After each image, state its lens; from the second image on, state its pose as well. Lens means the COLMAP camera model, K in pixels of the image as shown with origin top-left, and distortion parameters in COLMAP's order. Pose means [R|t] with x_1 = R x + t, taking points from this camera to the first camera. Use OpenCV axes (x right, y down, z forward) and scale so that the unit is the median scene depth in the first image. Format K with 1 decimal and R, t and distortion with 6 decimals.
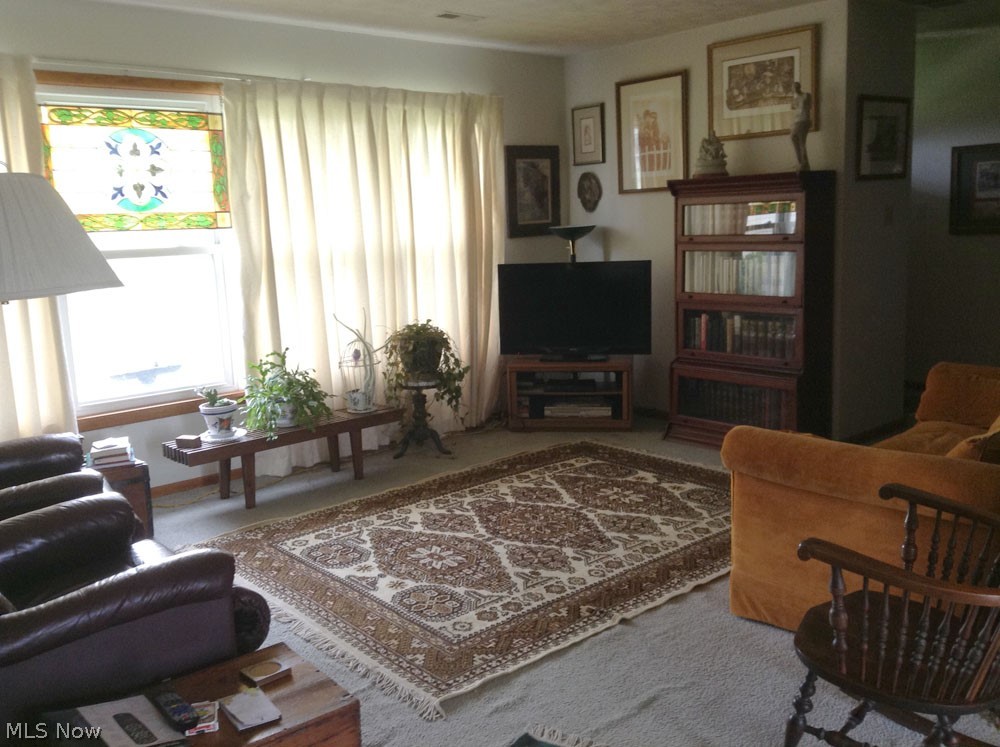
lens RADIAL K [[921.9, 0, 492.6], [0, 921.9, 373.1], [0, 0, 1]] dist [0.038321, 0.000000]
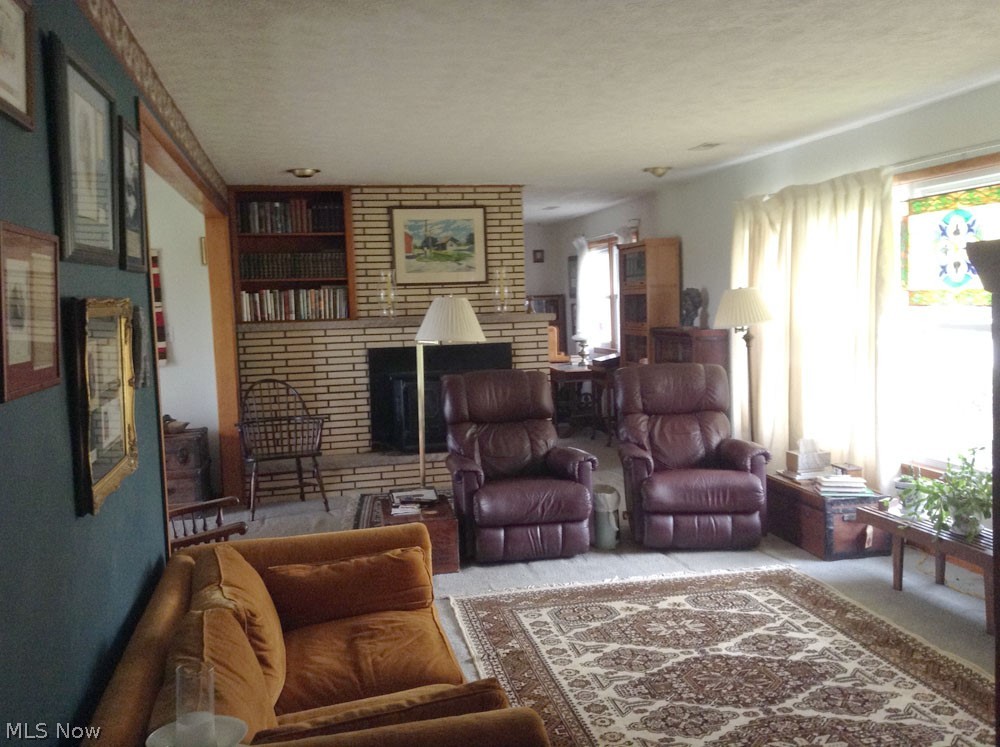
lens RADIAL K [[921.9, 0, 508.5], [0, 921.9, 368.7], [0, 0, 1]] dist [0.038321, 0.000000]
pose [[-0.487976, 0.125303, -0.863816, 0.871155], [-0.093618, 0.976420, 0.194522, -0.270291], [0.867822, 0.175791, -0.464739, 1.192486]]
